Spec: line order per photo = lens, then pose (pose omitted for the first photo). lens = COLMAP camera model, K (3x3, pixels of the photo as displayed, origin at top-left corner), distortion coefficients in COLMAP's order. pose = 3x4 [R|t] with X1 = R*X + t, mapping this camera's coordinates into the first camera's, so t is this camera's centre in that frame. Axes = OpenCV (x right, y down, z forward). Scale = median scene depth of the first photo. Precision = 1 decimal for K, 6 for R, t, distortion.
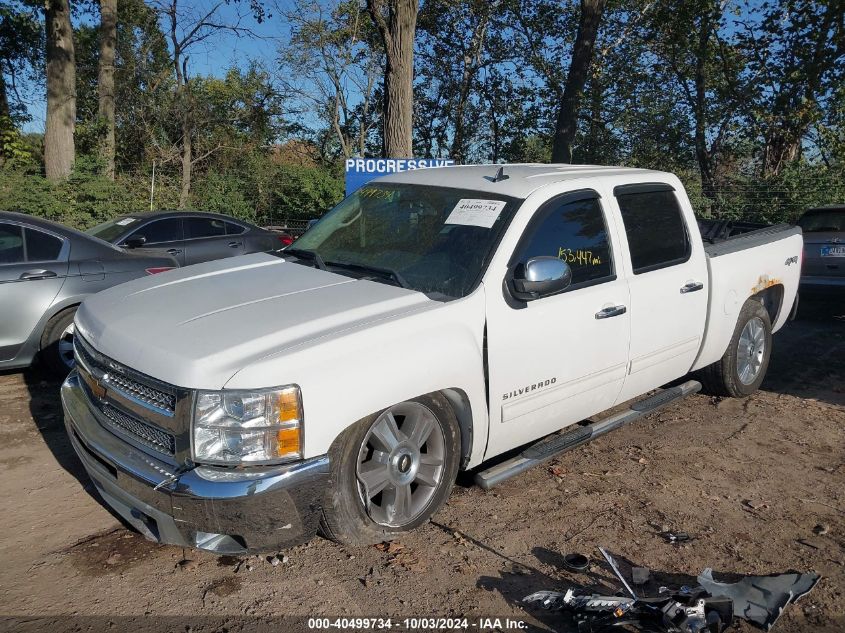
lens RADIAL K [[620.9, 0, 422.4], [0, 620.9, 353.1], [0, 0, 1]] dist [0.055352, -0.065198]
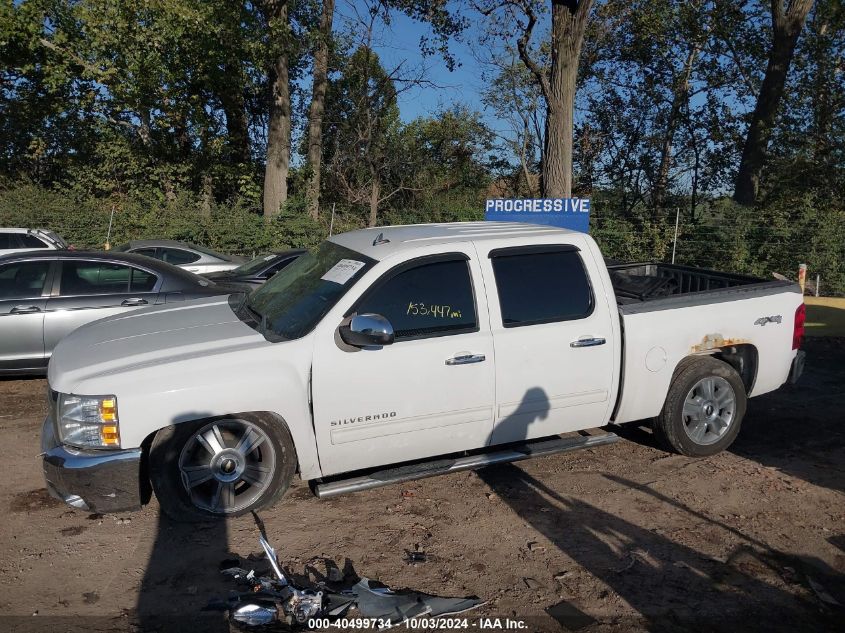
lens RADIAL K [[620.9, 0, 422.4], [0, 620.9, 353.1], [0, 0, 1]] dist [0.055352, -0.065198]
pose [[0.949545, 0.066009, -0.306607, 0.381377], [-0.080641, 0.996118, -0.035289, -0.021488], [0.303088, 0.058233, 0.951182, -0.063221]]
